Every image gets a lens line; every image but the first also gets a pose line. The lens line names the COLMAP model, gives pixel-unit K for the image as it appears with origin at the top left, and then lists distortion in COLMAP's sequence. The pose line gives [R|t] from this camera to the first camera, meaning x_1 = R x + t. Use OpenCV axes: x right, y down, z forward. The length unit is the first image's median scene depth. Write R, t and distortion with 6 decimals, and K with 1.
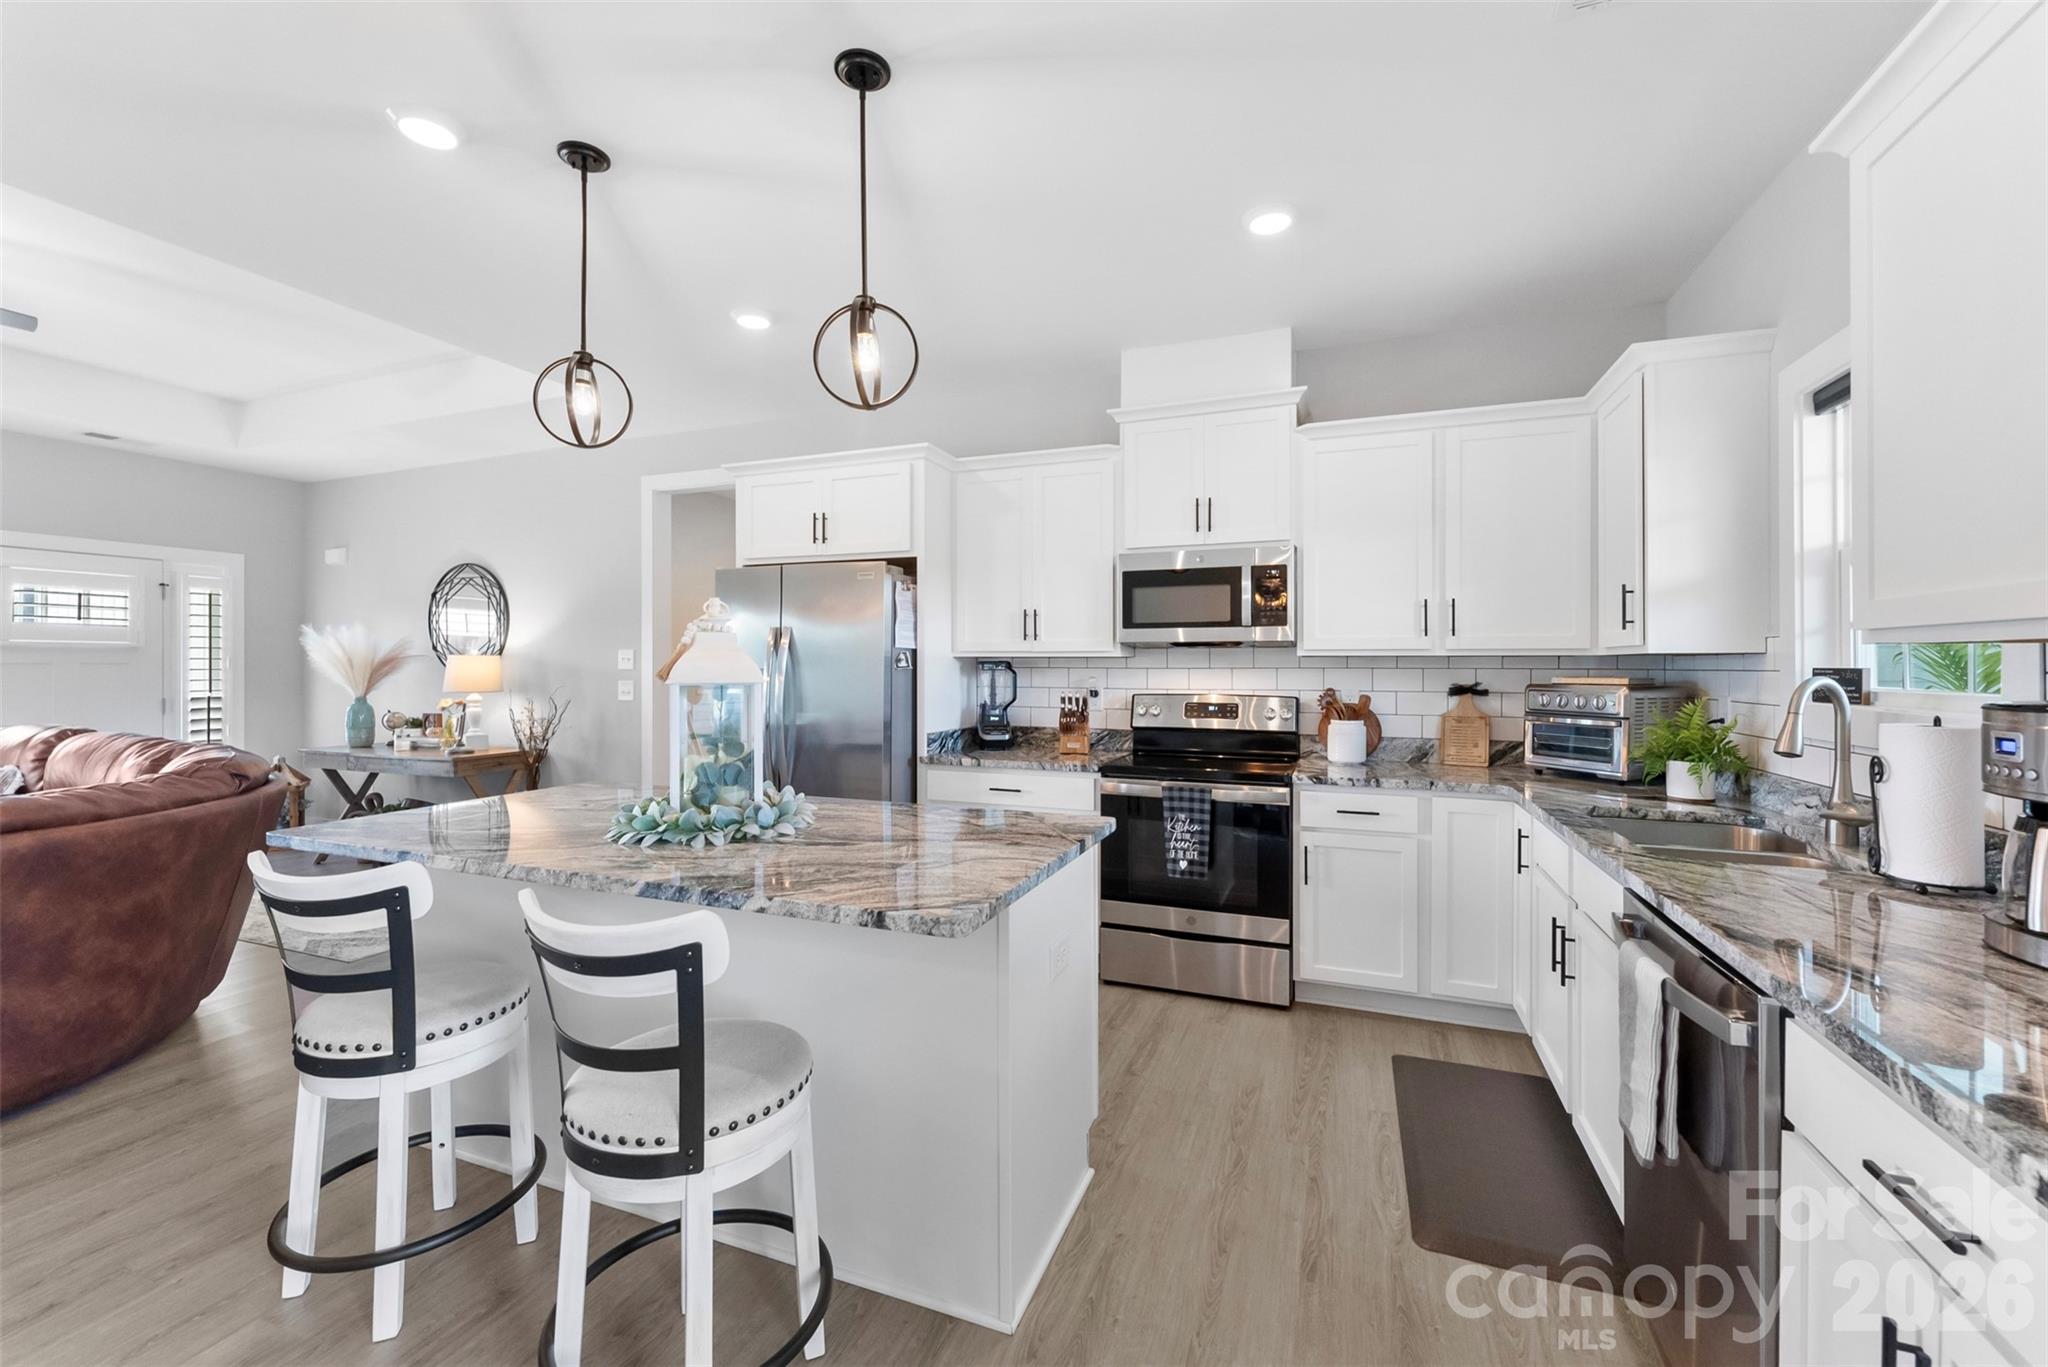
lens RADIAL K [[827.4, 0, 1028.7], [0, 827.4, 666.8], [0, 0, 1]] dist [0.001720, 0.000409]
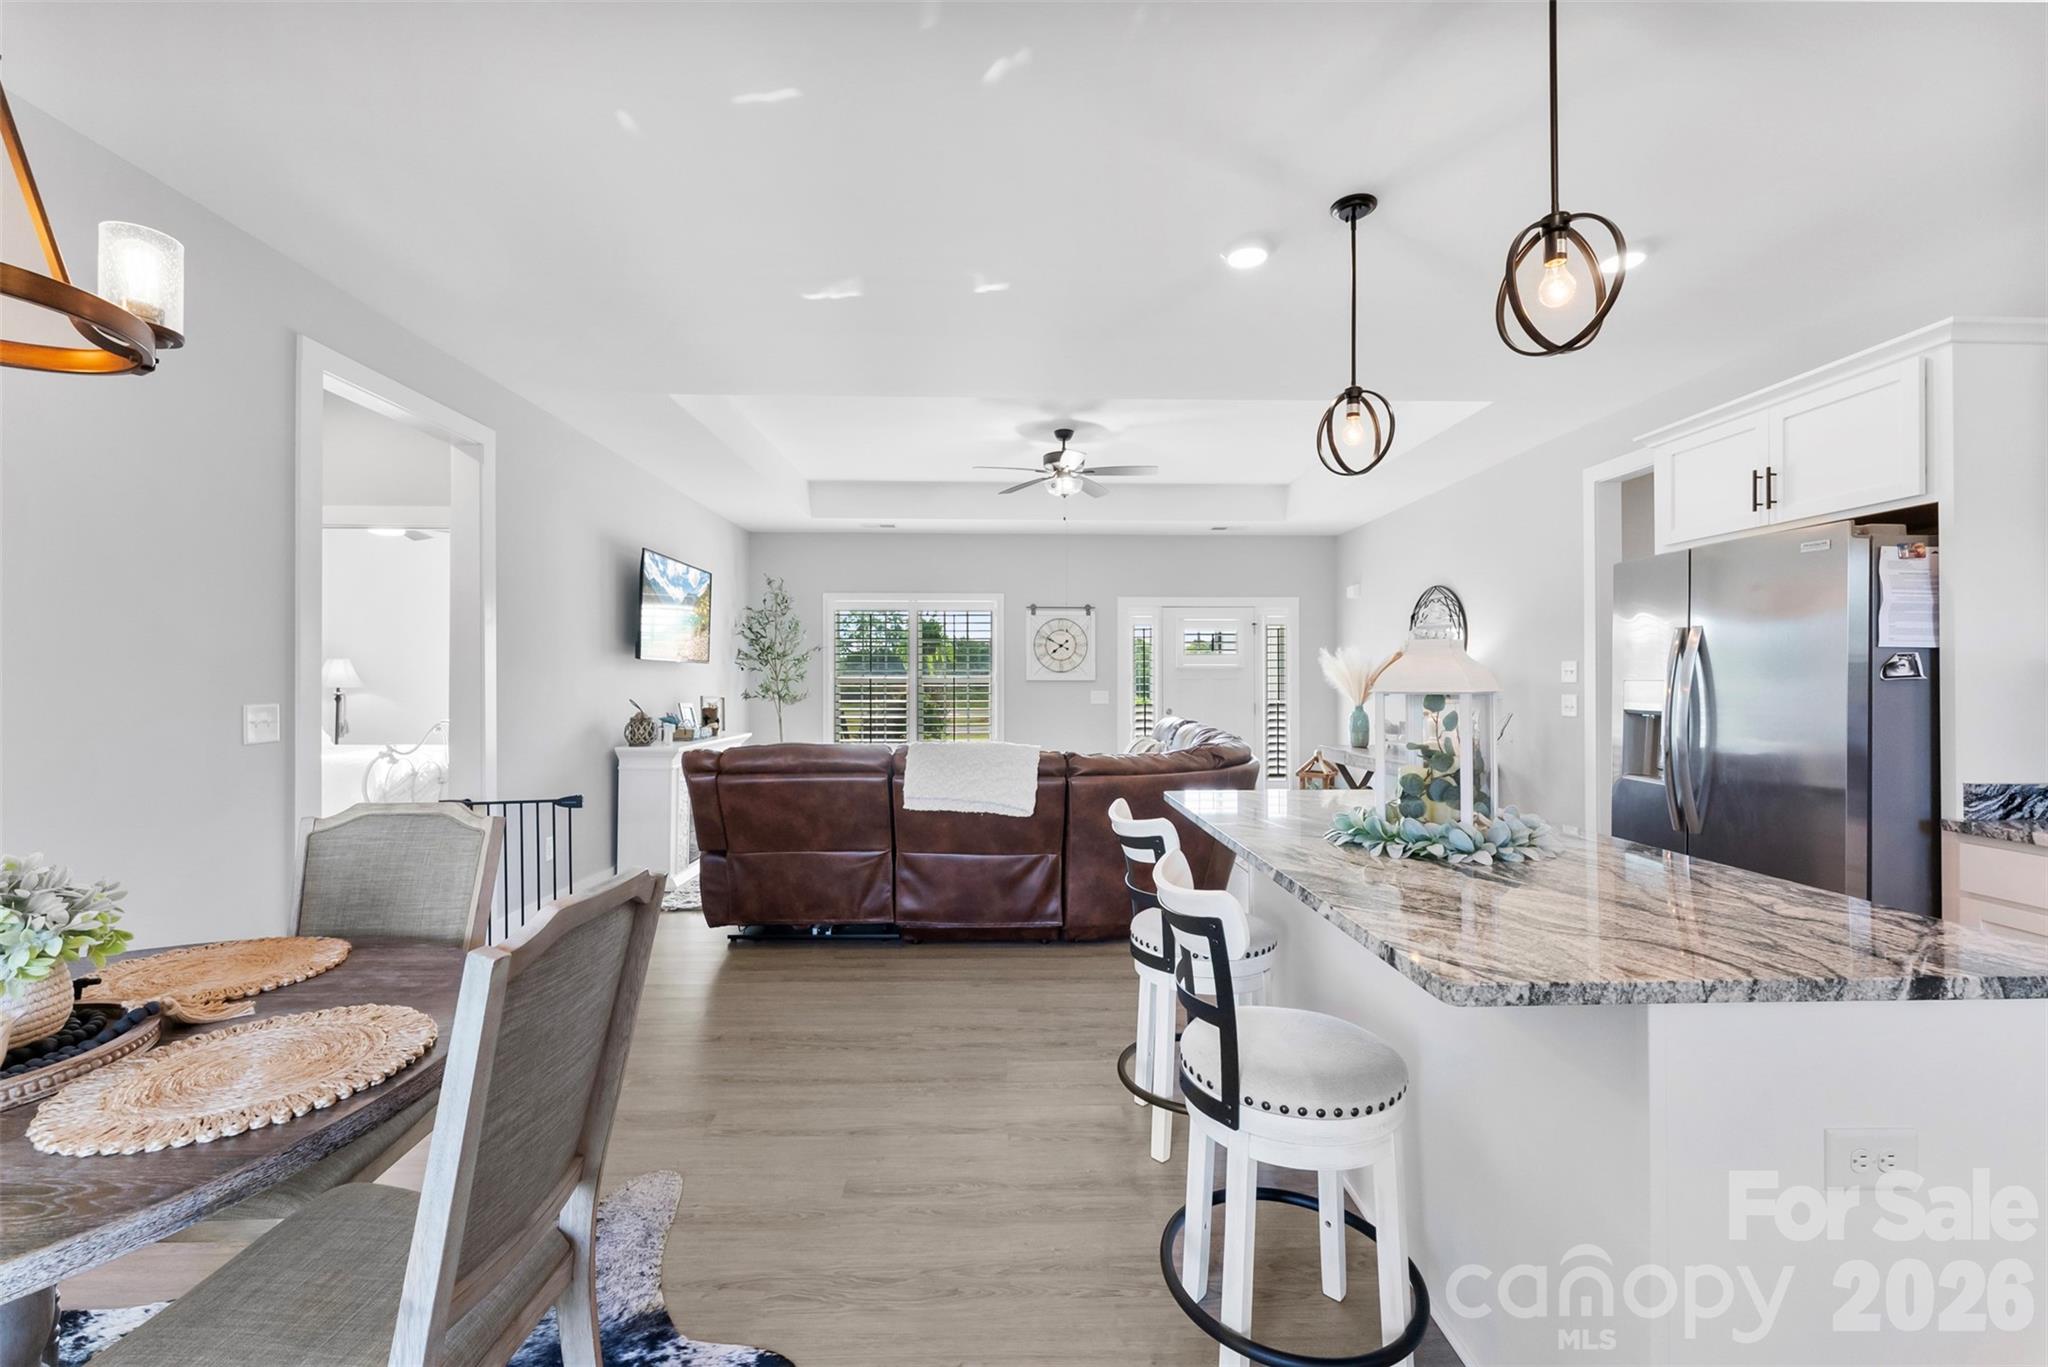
lens RADIAL K [[827.4, 0, 1021.0], [0, 827.4, 683.1], [0, 0, 1]] dist [0.001720, 0.000409]
pose [[0.381903, -0.000309, -0.924203, 0.186966], [-0.000088, 1.000000, -0.000371, 0.005486], [0.924203, 0.000223, 0.381903, 0.114124]]
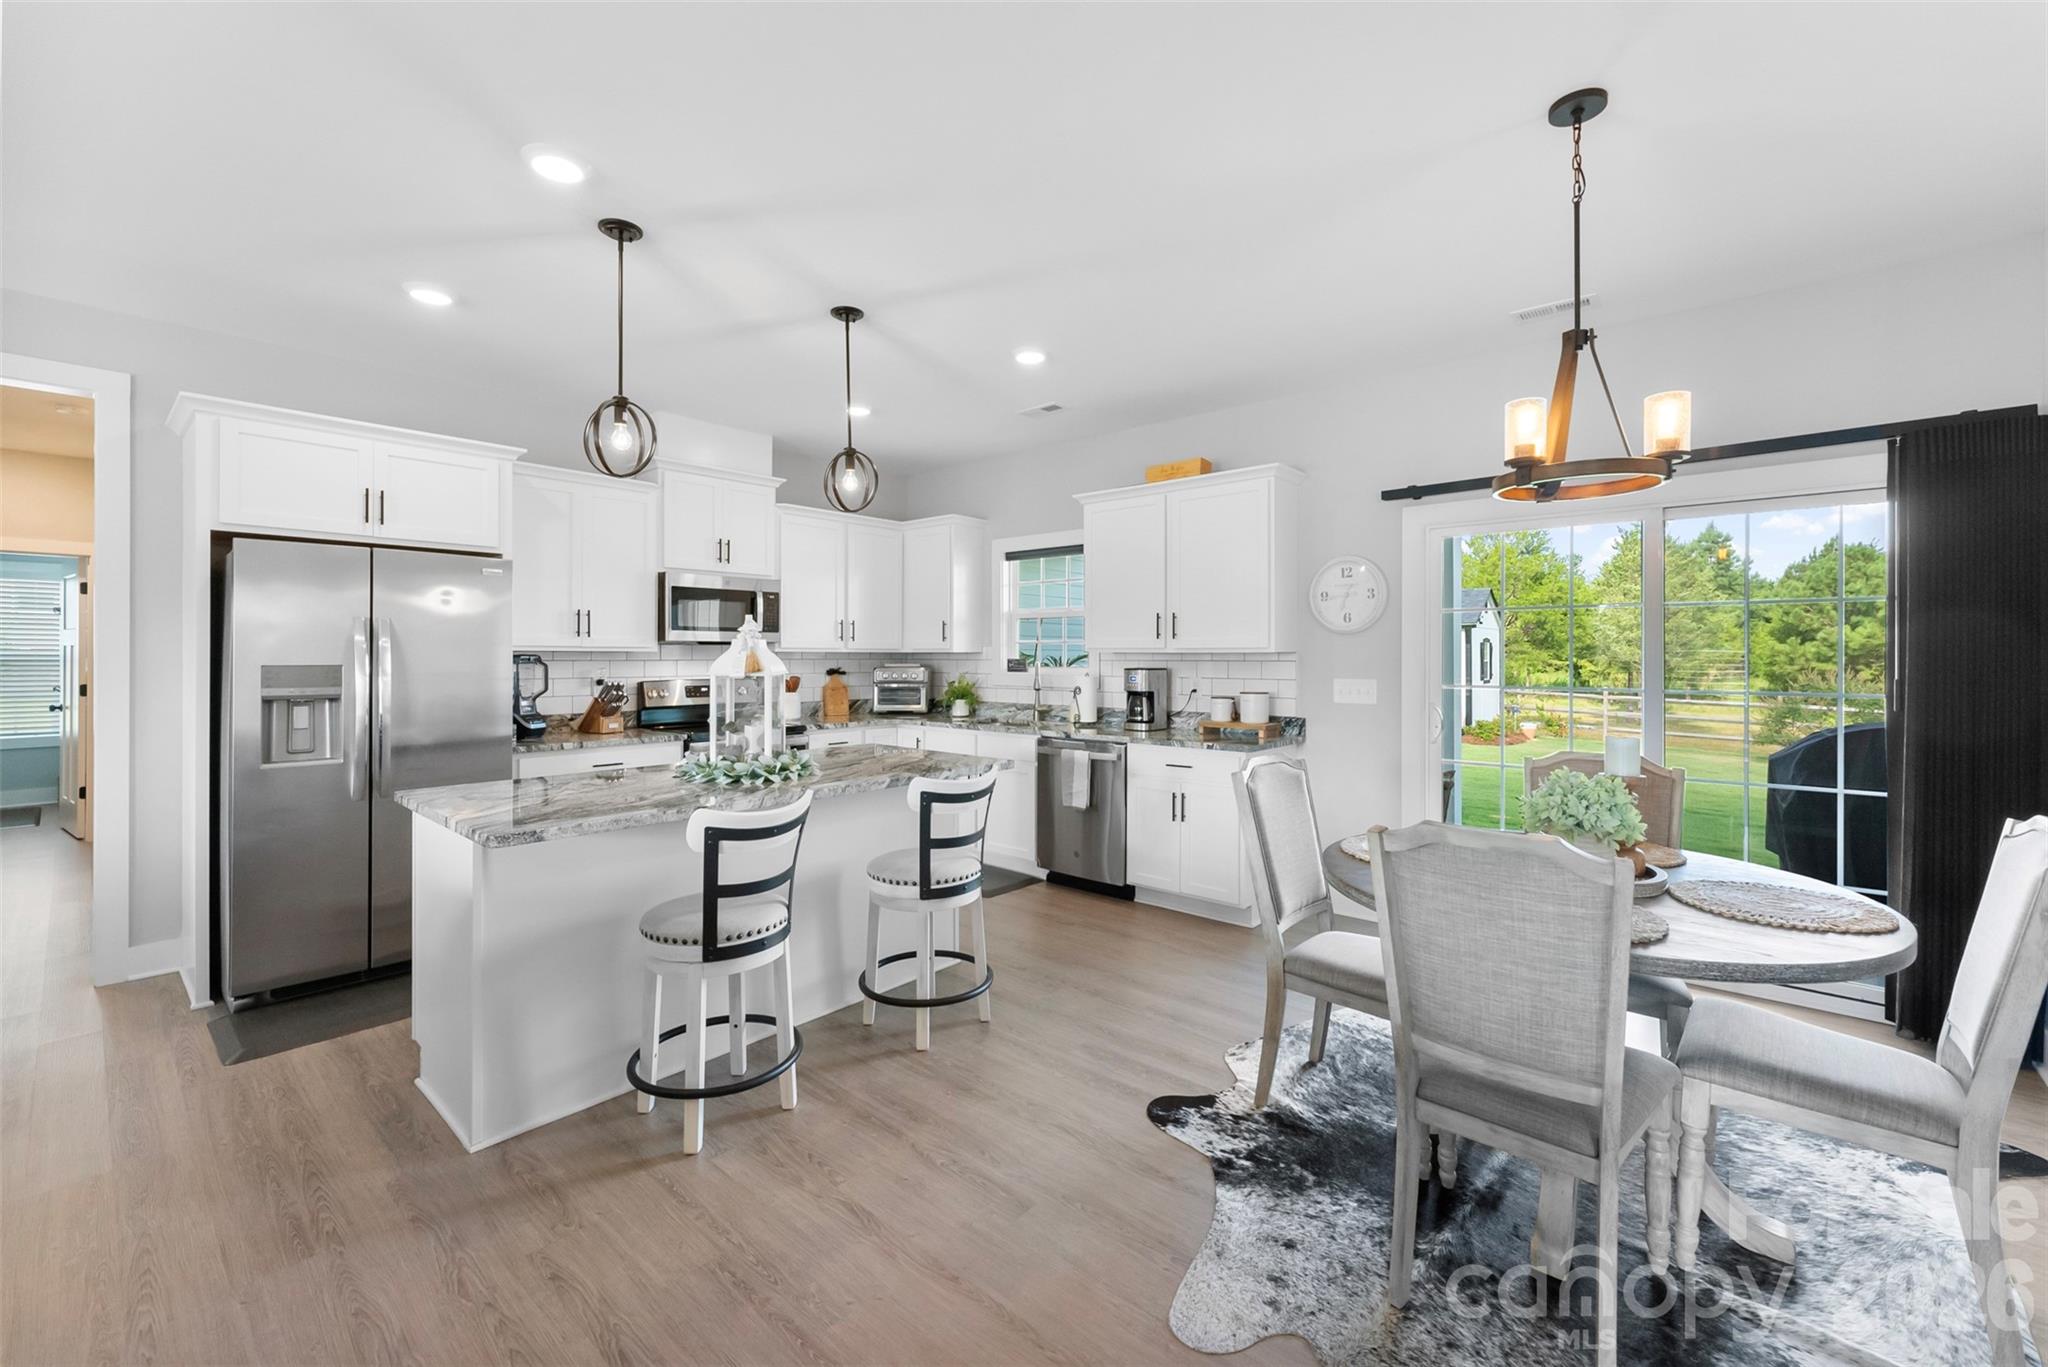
lens RADIAL K [[827.4, 0, 1024.7], [0, 827.4, 664.1], [0, 0, 1]] dist [0.001720, 0.000409]
pose [[0.344387, -0.012885, 0.938739, -0.900882], [0.001041, 0.999910, 0.013343, -0.009552], [-0.938827, -0.003618, 0.344370, 0.035390]]
